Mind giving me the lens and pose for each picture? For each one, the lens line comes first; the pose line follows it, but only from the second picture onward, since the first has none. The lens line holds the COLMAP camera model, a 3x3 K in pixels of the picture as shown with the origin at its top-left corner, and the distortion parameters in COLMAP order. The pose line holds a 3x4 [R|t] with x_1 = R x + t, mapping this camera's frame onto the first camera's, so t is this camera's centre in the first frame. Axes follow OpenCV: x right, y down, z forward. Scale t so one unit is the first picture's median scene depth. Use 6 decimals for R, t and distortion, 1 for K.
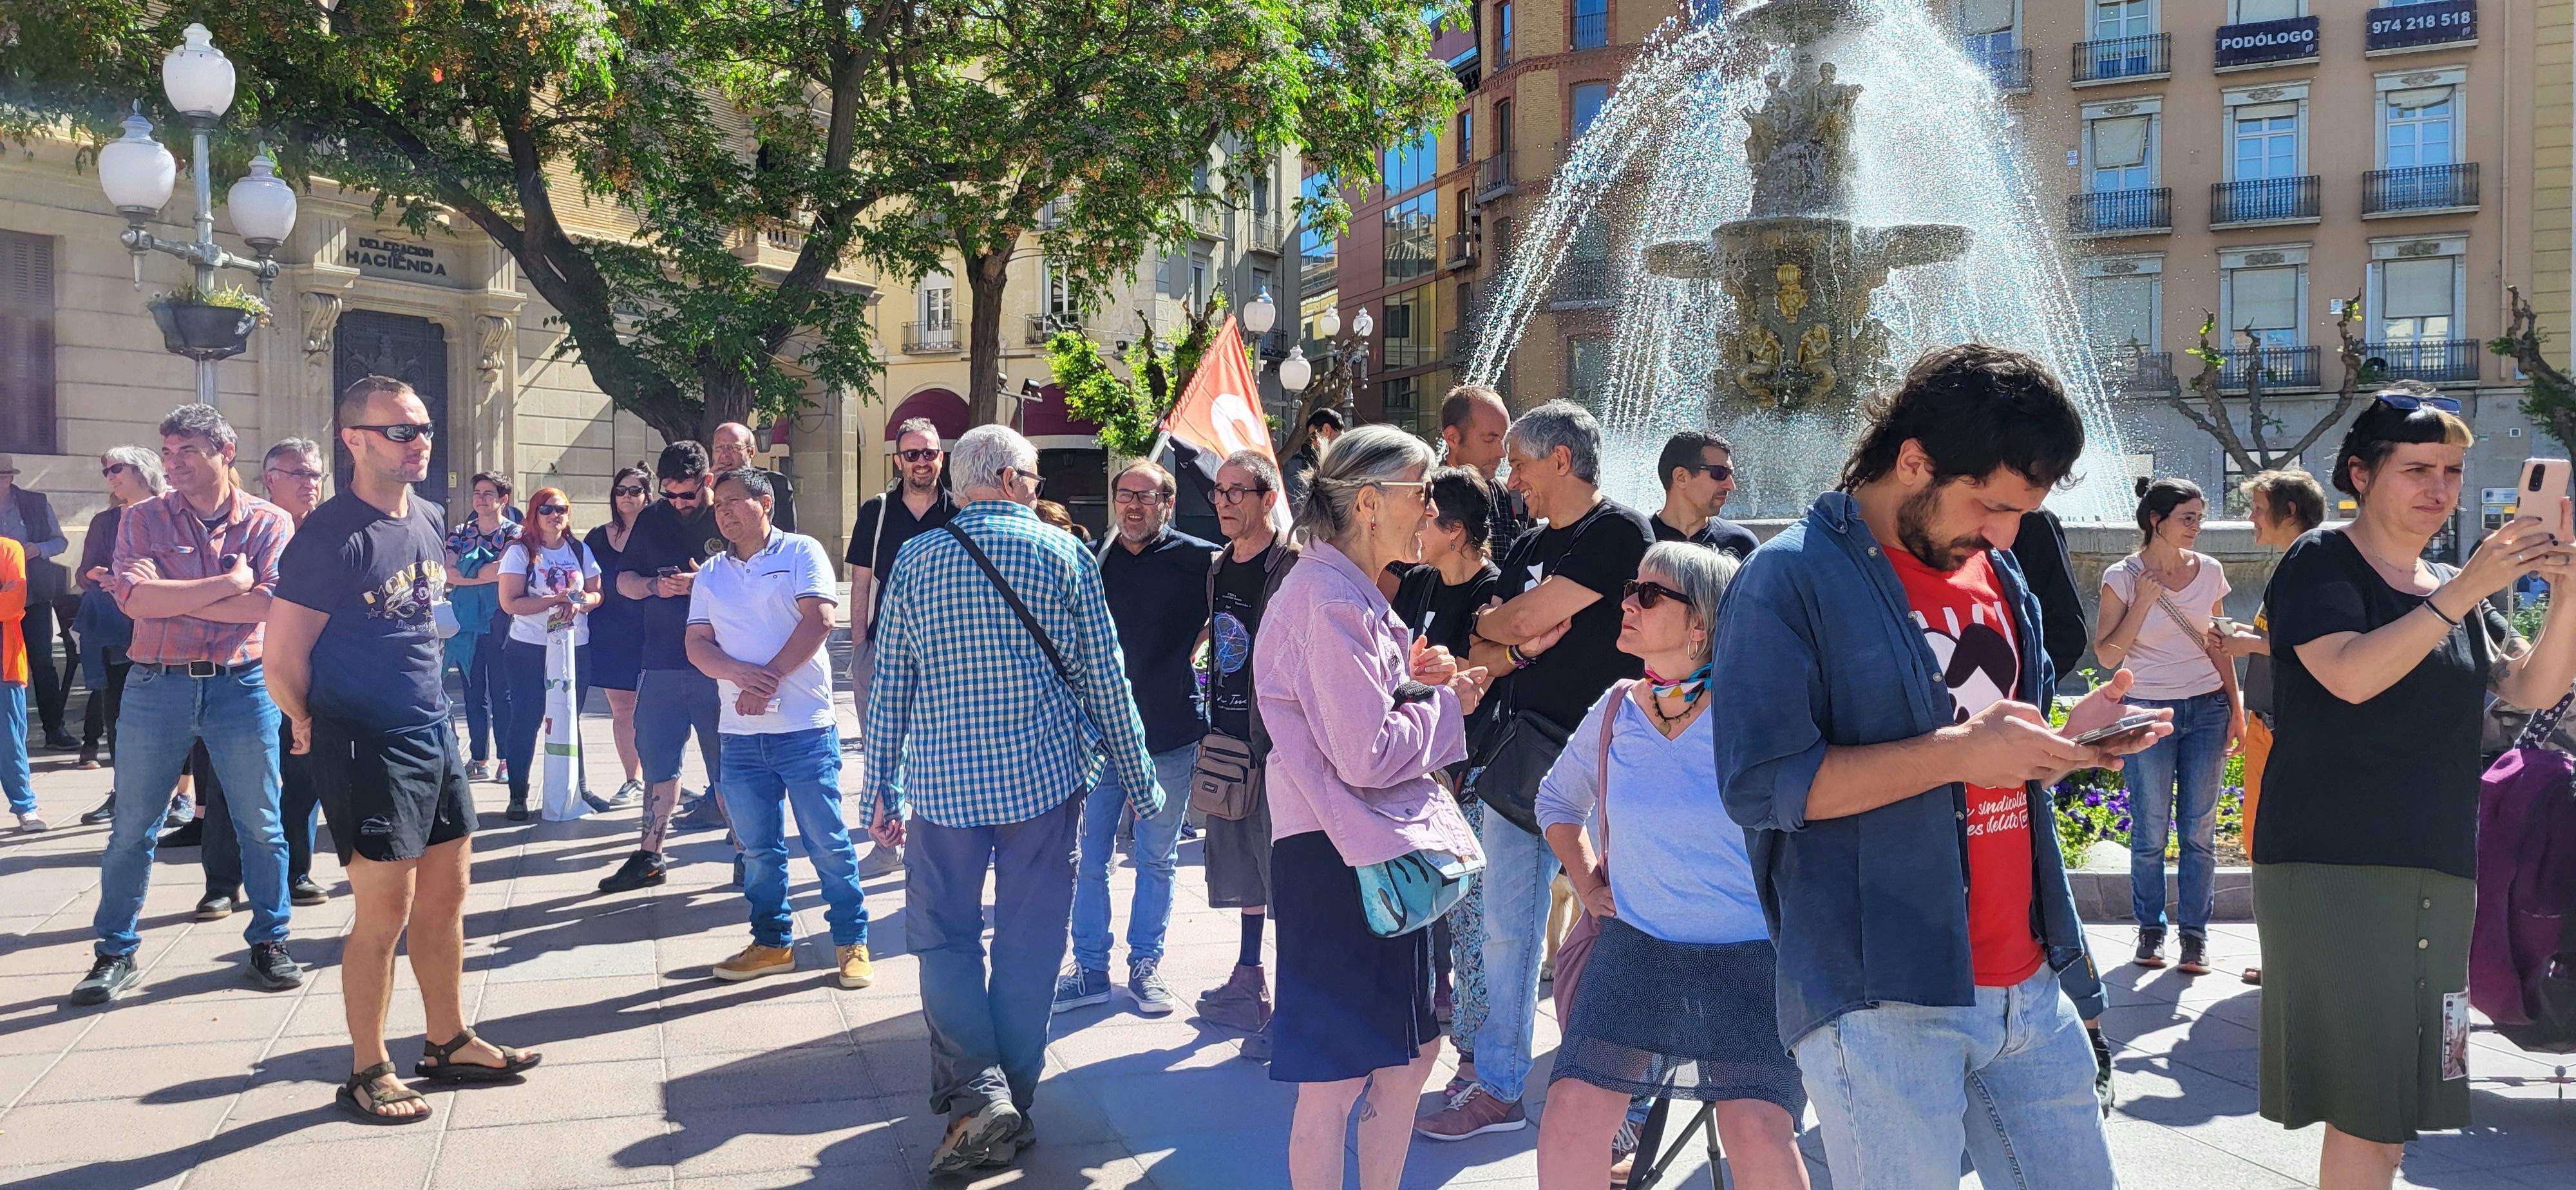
lens RADIAL K [[1964.5, 0, 1257.8], [0, 1964.5, 562.0], [0, 0, 1]] dist [0.050080, -0.040702]
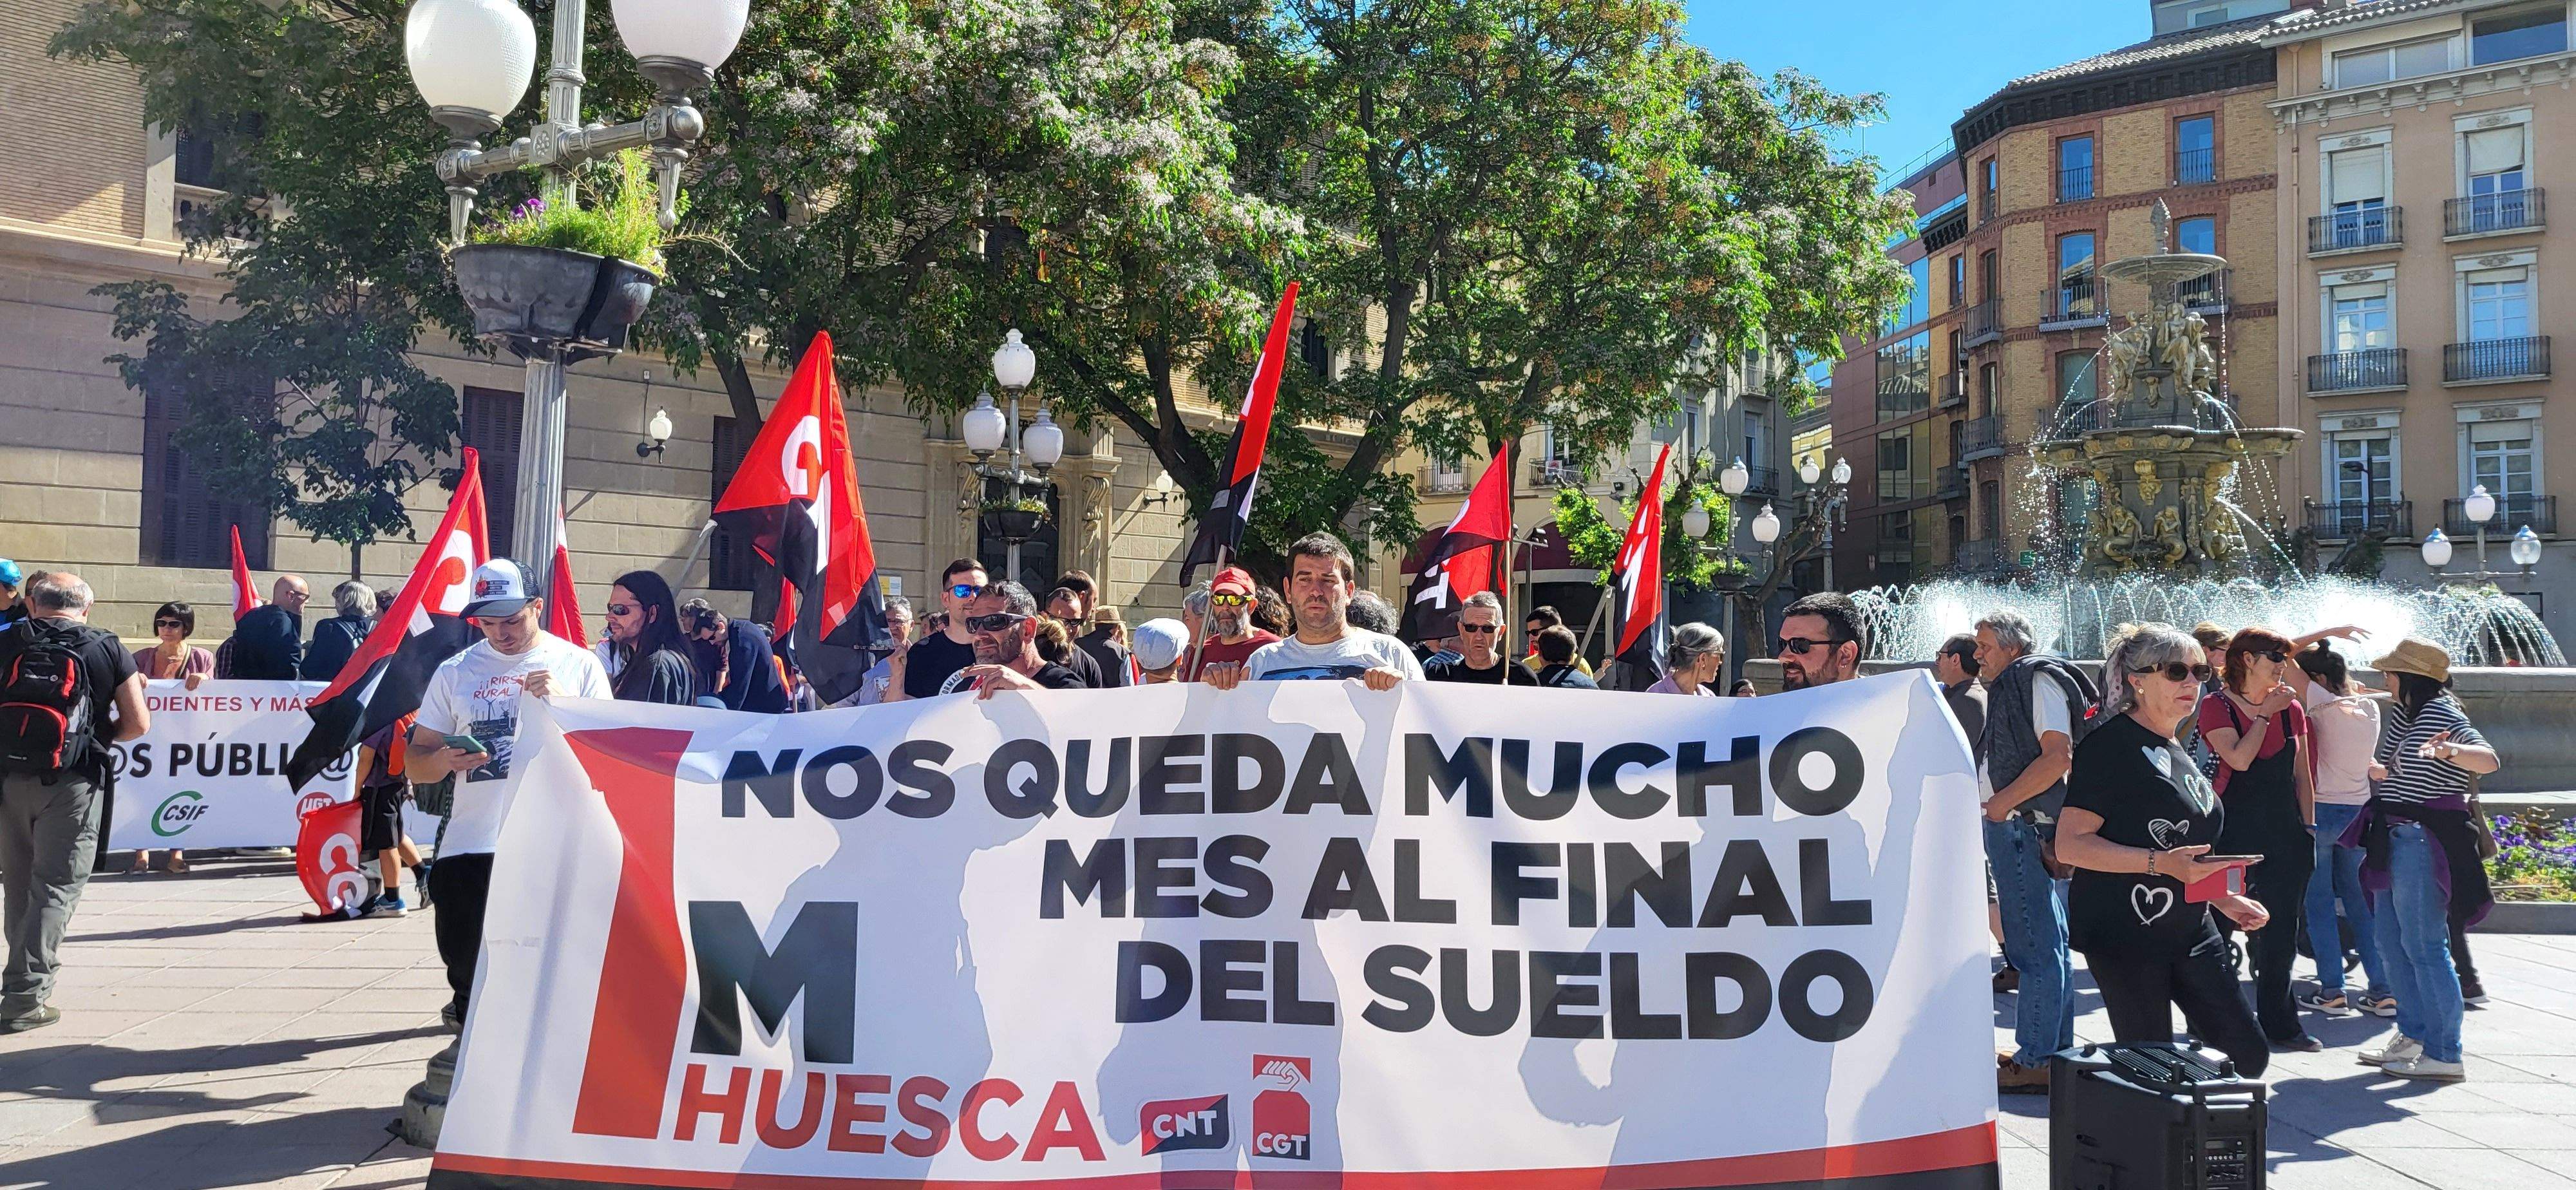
lens RADIAL K [[1965.3, 0, 1295.2], [0, 1965.3, 552.2], [0, 0, 1]] dist [0.033666, -0.007177]
pose [[0.973070, -0.001609, -0.230502, 0.013873], [-0.014190, 0.997661, -0.066868, 0.001111], [0.230071, 0.068338, 0.970772, -0.174917]]
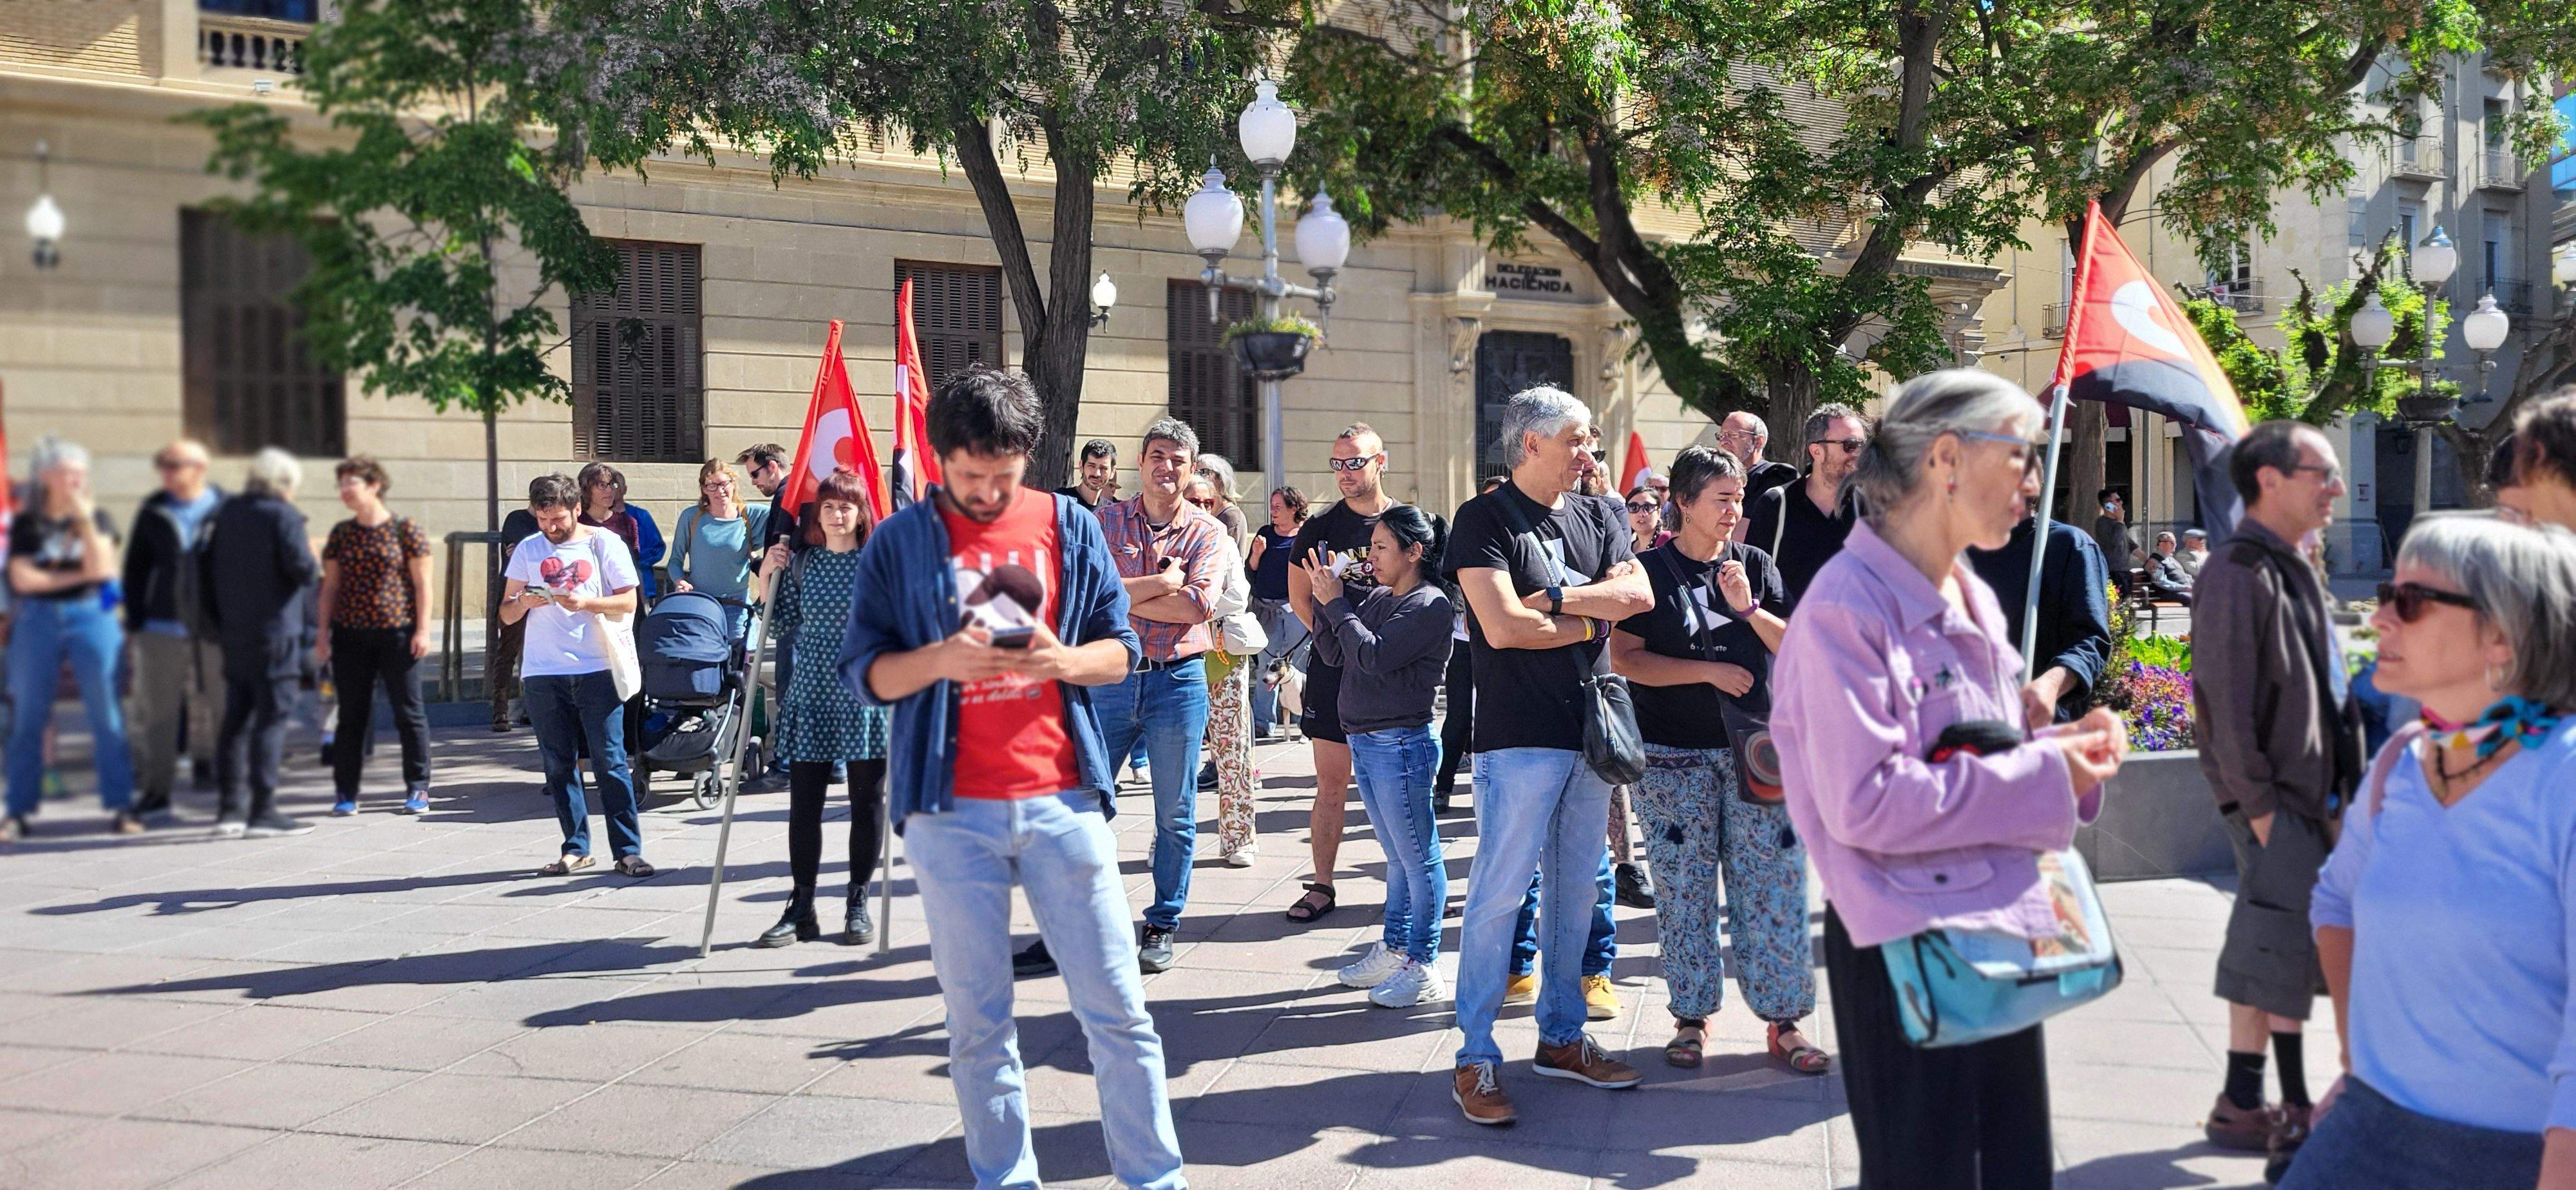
lens RADIAL K [[1969.6, 0, 1307.8], [0, 1969.6, 570.6], [0, 0, 1]] dist [0.025256, -0.007056]
pose [[0.852574, -0.001335, -0.522606, 0.027557], [0.003788, 0.999986, 0.003624, 0.000458], [0.522594, -0.005069, 0.852567, 0.026116]]
